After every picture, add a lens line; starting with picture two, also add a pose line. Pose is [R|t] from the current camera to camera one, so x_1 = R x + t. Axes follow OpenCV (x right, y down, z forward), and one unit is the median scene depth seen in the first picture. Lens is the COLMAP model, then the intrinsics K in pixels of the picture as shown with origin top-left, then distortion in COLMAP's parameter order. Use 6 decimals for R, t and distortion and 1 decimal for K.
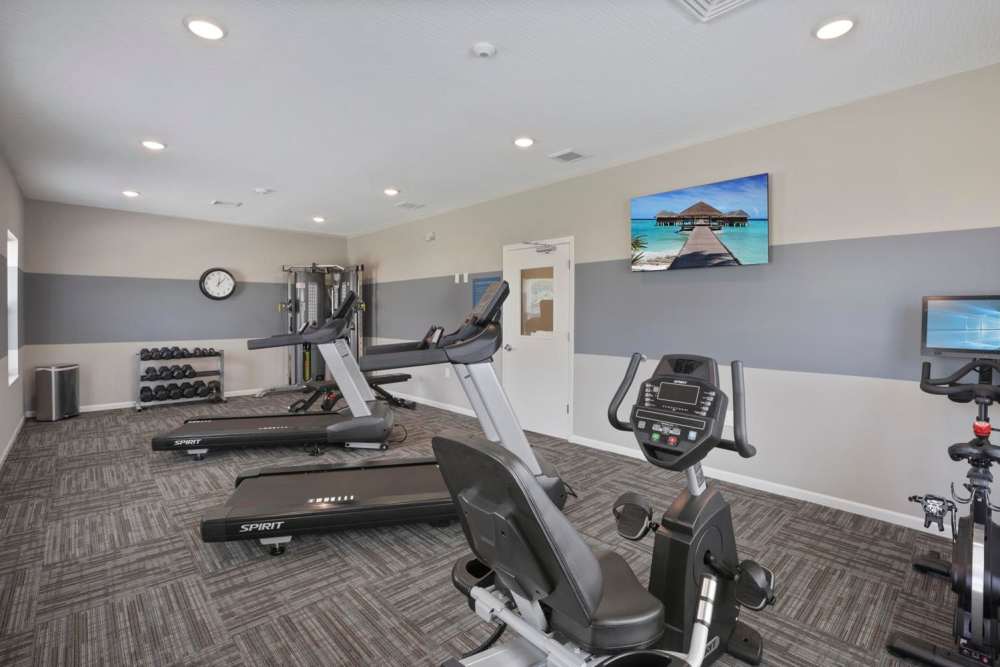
lens RADIAL K [[453.3, 0, 500.9], [0, 453.3, 324.3], [0, 0, 1]] dist [0.008845, 0.000754]
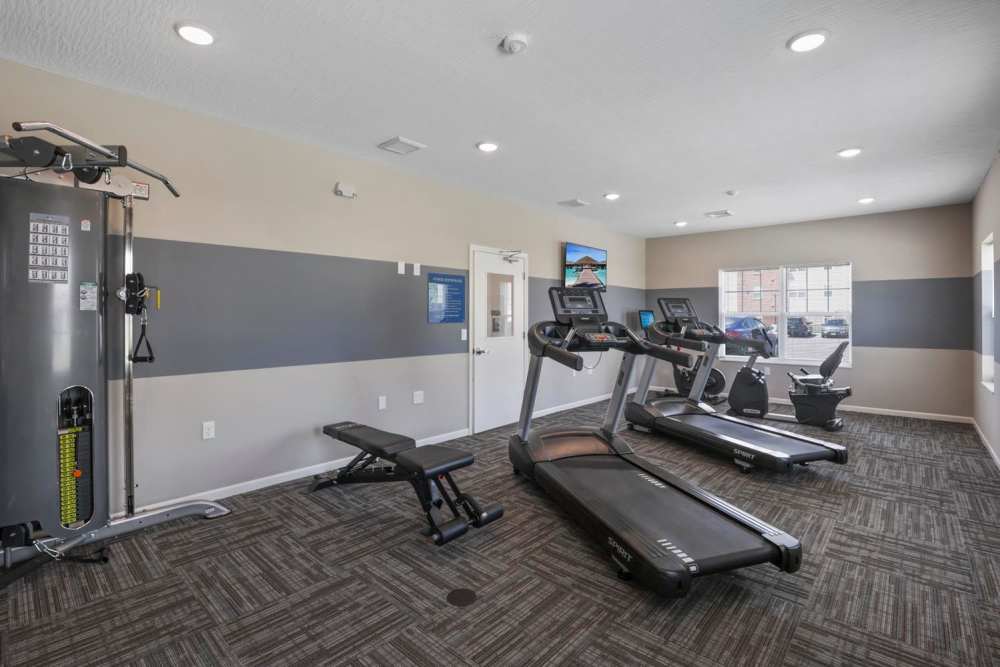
lens RADIAL K [[453.3, 0, 500.9], [0, 453.3, 324.3], [0, 0, 1]] dist [0.008845, 0.000754]
pose [[-0.088612, -0.015905, 0.995939, -1.548581], [0.022591, 0.999583, 0.017973, -0.038011], [-0.995810, 0.024092, -0.088215, 1.704543]]
